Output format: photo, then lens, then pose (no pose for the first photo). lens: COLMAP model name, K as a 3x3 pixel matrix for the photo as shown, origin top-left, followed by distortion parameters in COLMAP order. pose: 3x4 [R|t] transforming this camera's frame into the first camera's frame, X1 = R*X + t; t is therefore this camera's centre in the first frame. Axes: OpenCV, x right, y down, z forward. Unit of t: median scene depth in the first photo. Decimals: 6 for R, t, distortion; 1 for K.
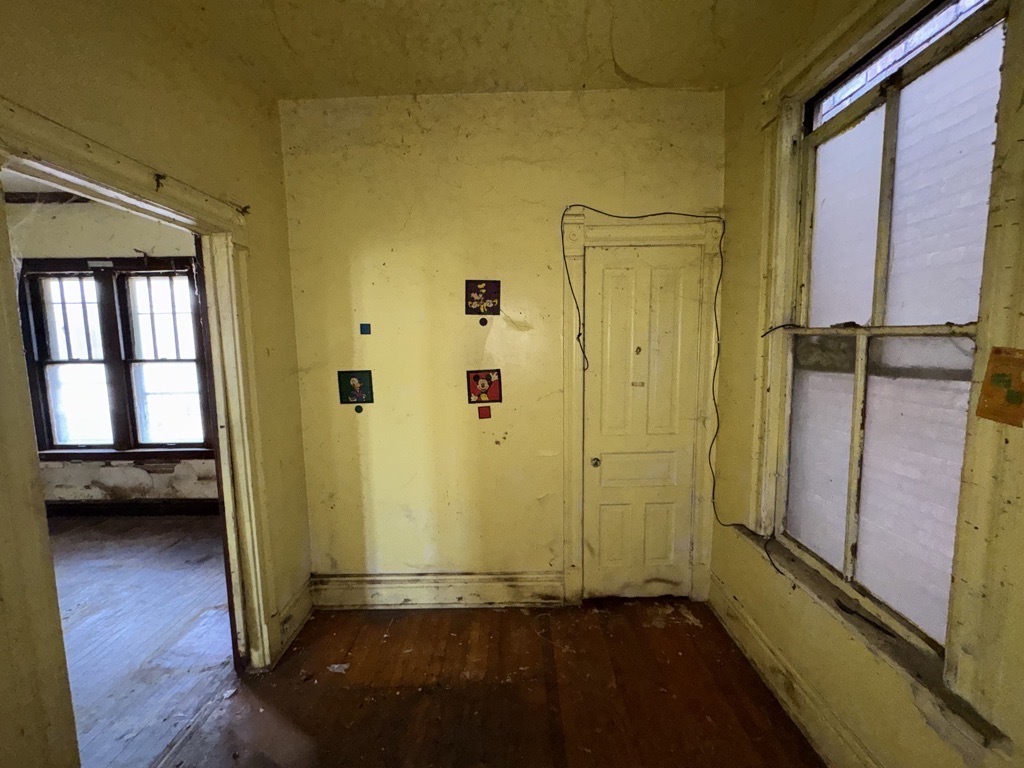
lens RADIAL K [[407.7, 0, 515.0], [0, 407.7, 381.3], [0, 0, 1]] dist [-0.003793, 0.000884]
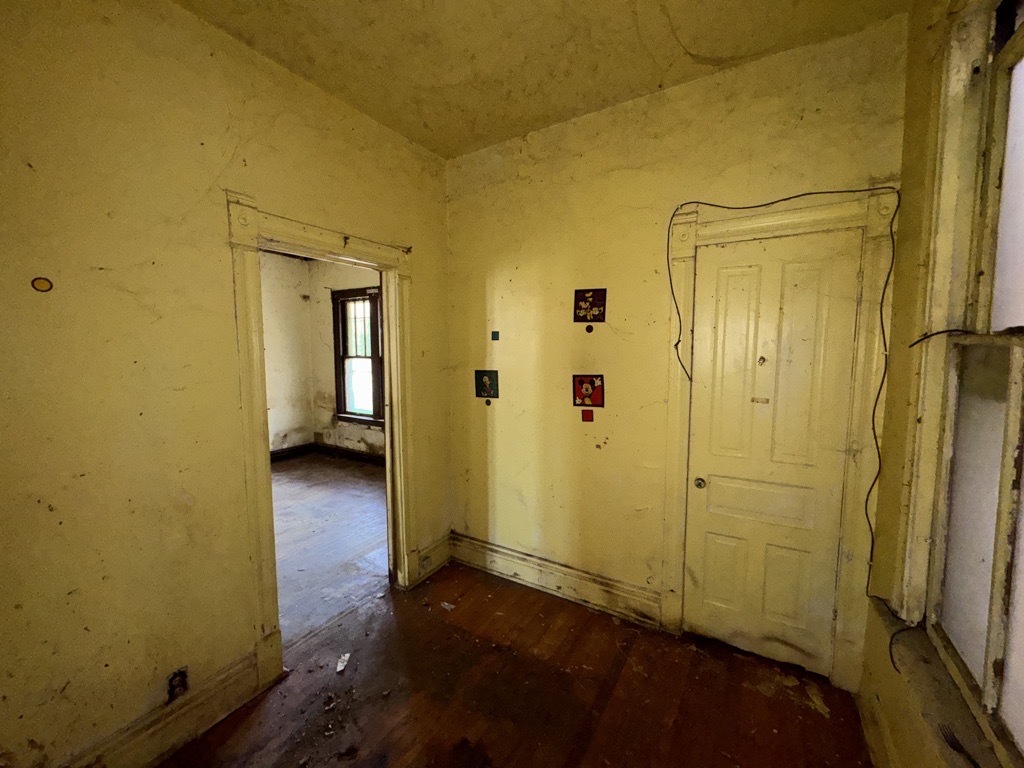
lens RADIAL K [[407.7, 0, 510.0], [0, 407.7, 381.4], [0, 0, 1]] dist [-0.003793, 0.000884]
pose [[0.855762, 0.057120, -0.514207, 0.290299], [-0.062706, 0.998011, 0.006507, -0.005643], [0.513556, 0.026676, 0.857641, 0.003268]]
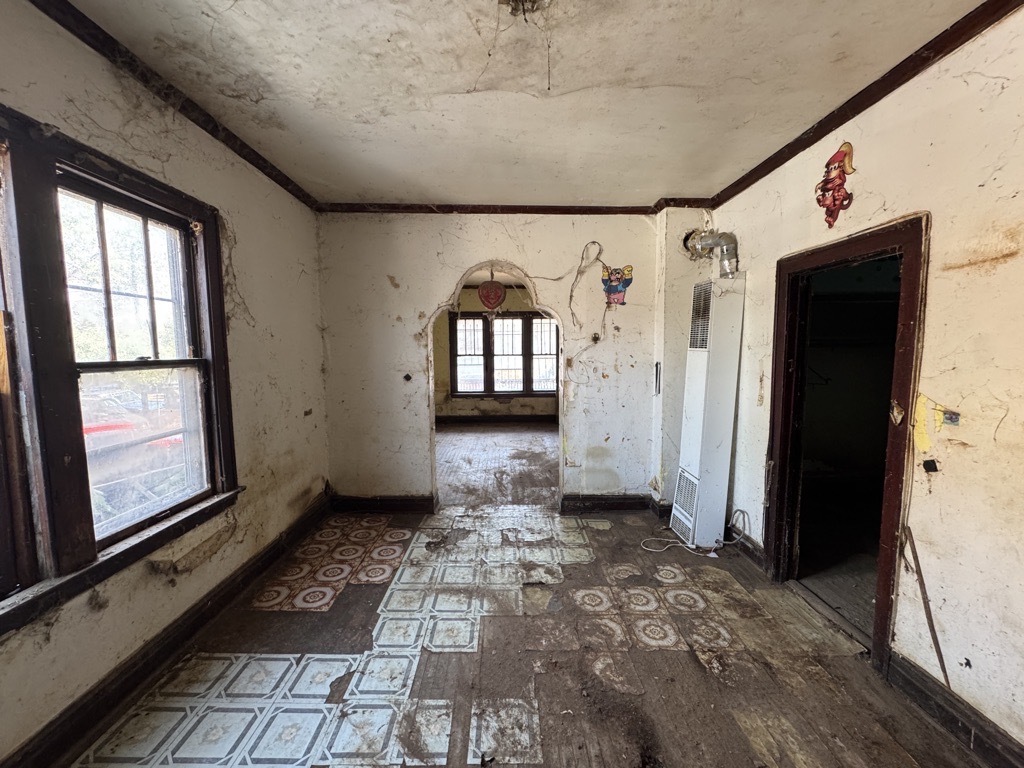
lens RADIAL K [[407.7, 0, 511.2], [0, 407.7, 382.7], [0, 0, 1]] dist [-0.003793, 0.000884]
pose [[0.999962, -0.000359, 0.008727, -1.442402], [0.000459, 0.999934, -0.011443, 0.226091], [-0.008722, 0.011446, 0.999896, -2.228150]]
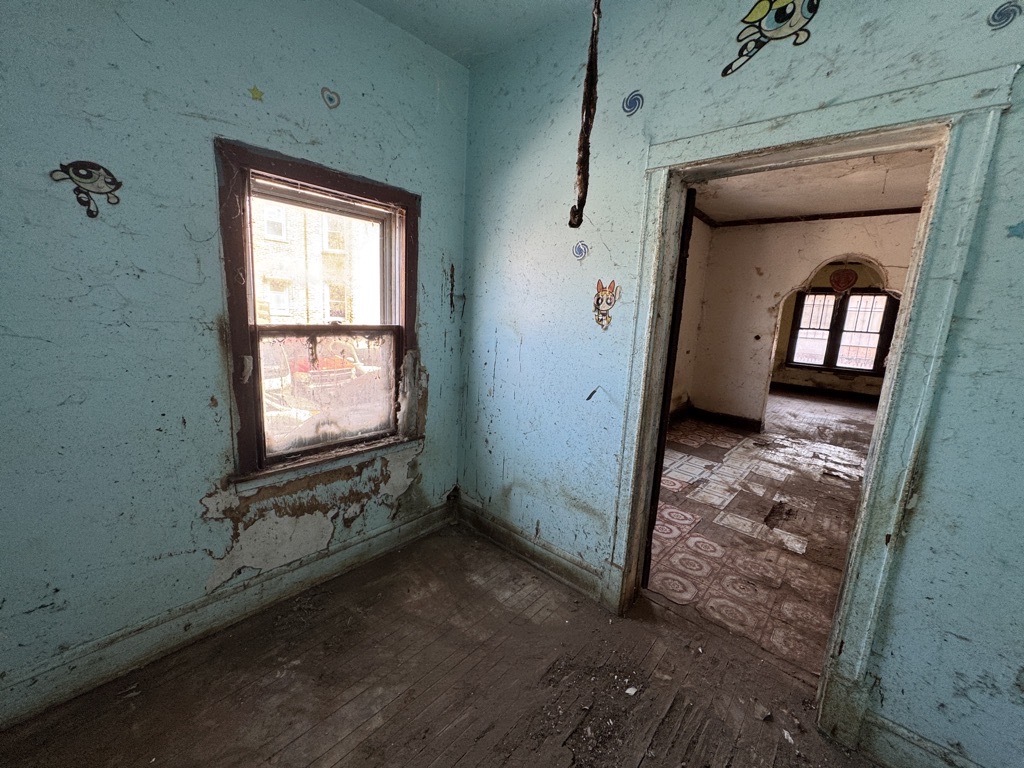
lens RADIAL K [[407.7, 0, 509.7], [0, 407.7, 382.1], [0, 0, 1]] dist [-0.003793, 0.000884]
pose [[0.739185, 0.165466, -0.652860, -1.302423], [-0.123666, 0.986215, 0.109937, 0.374064], [0.662051, -0.000527, 0.749458, -3.448712]]
